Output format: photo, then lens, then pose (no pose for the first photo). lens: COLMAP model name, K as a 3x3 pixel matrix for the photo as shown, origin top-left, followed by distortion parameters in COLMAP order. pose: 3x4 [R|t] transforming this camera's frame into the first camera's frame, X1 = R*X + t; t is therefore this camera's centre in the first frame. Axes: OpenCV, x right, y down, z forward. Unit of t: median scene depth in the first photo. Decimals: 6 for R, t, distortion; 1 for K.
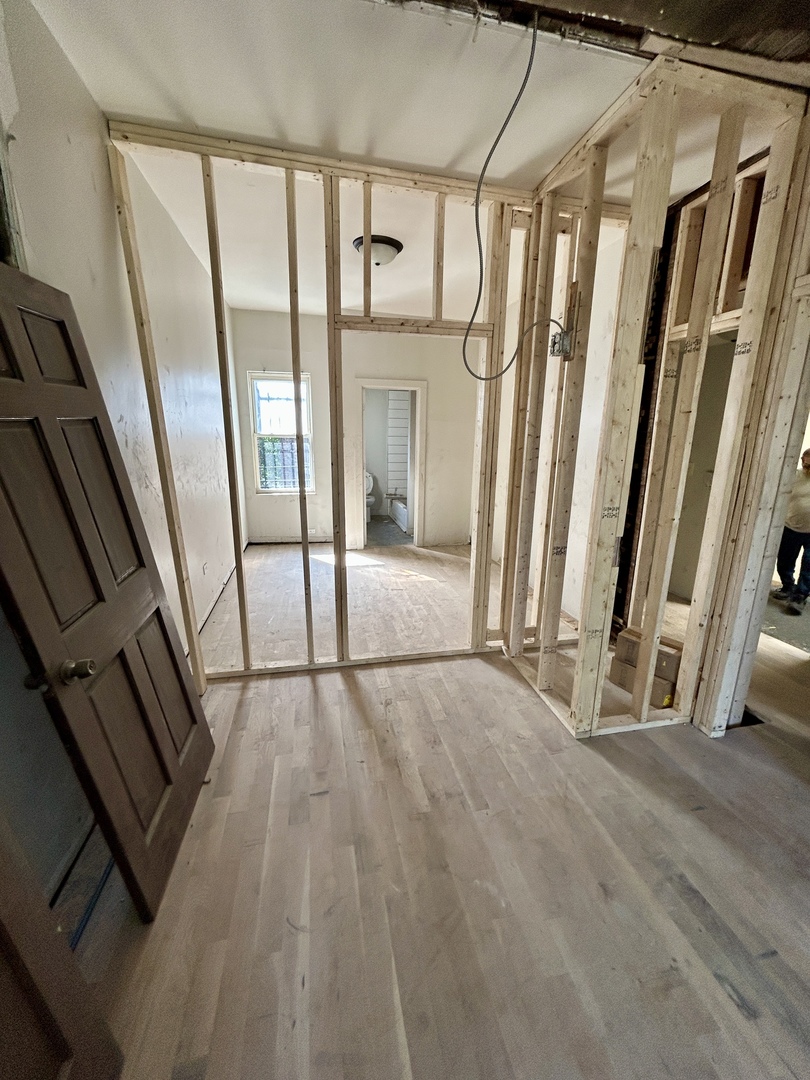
lens RADIAL K [[437.8, 0, 408.9], [0, 437.8, 538.5], [0, 0, 1]] dist [0.000060, 0.001141]
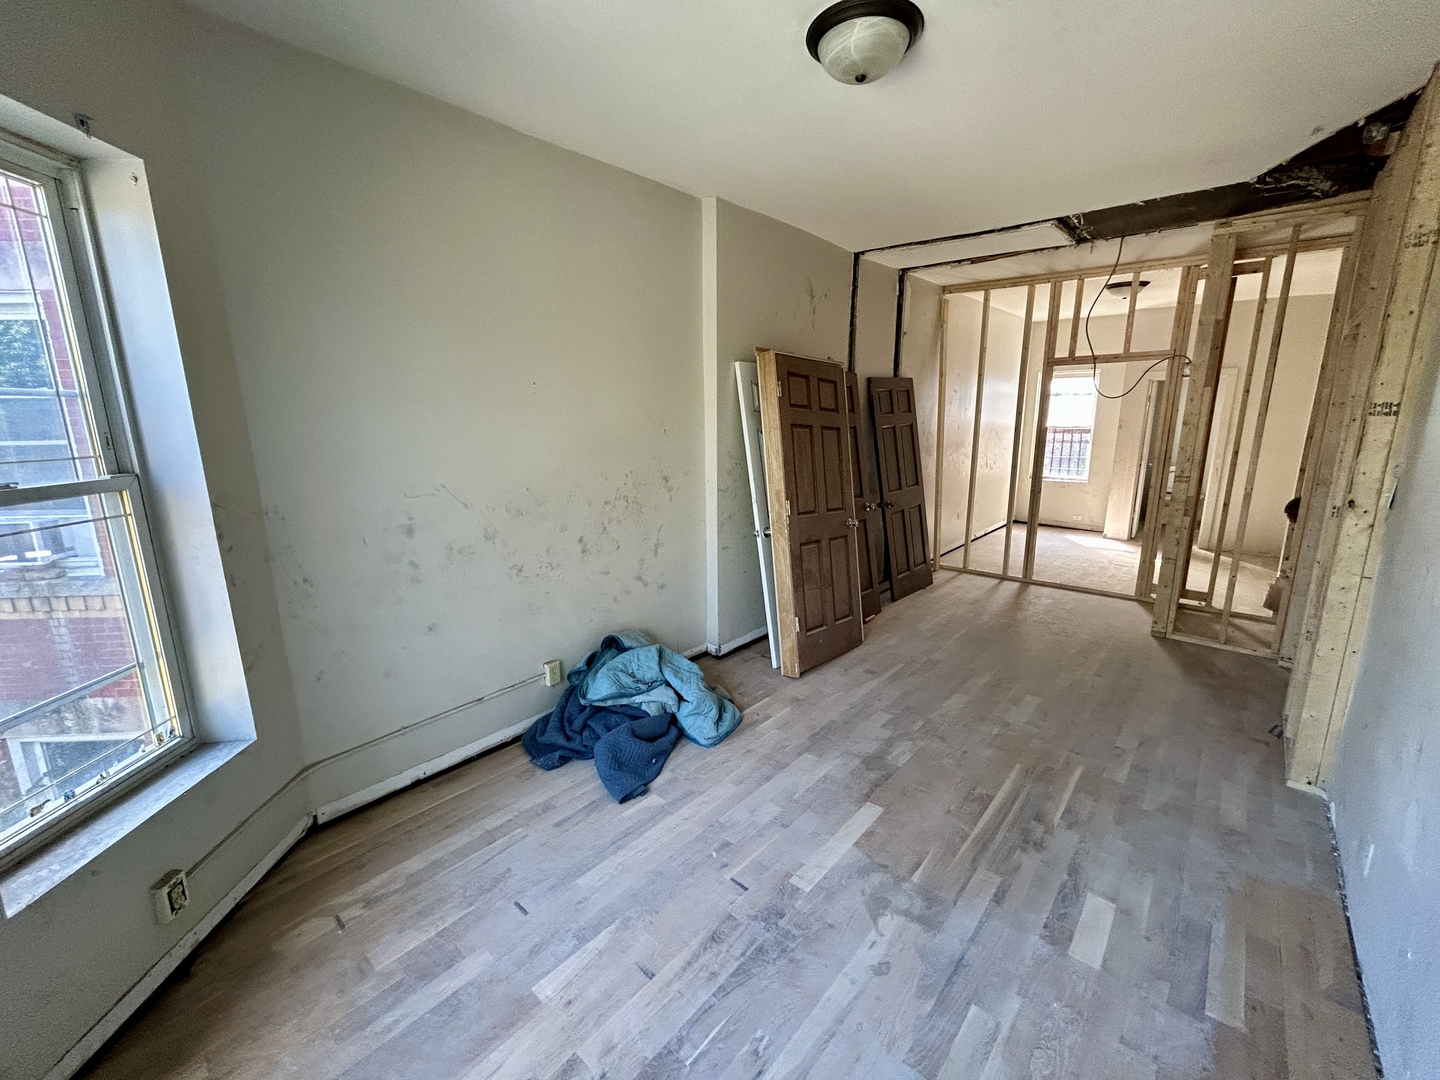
lens RADIAL K [[583.8, 0, 721.2], [0, 583.8, 539.3], [0, 0, 1]] dist [0.000060, 0.001141]
pose [[0.592644, 0.145713, -0.792175, 0.935915], [-0.173454, 0.983513, 0.051143, 0.265138], [0.786567, 0.107096, 0.608148, -1.236363]]
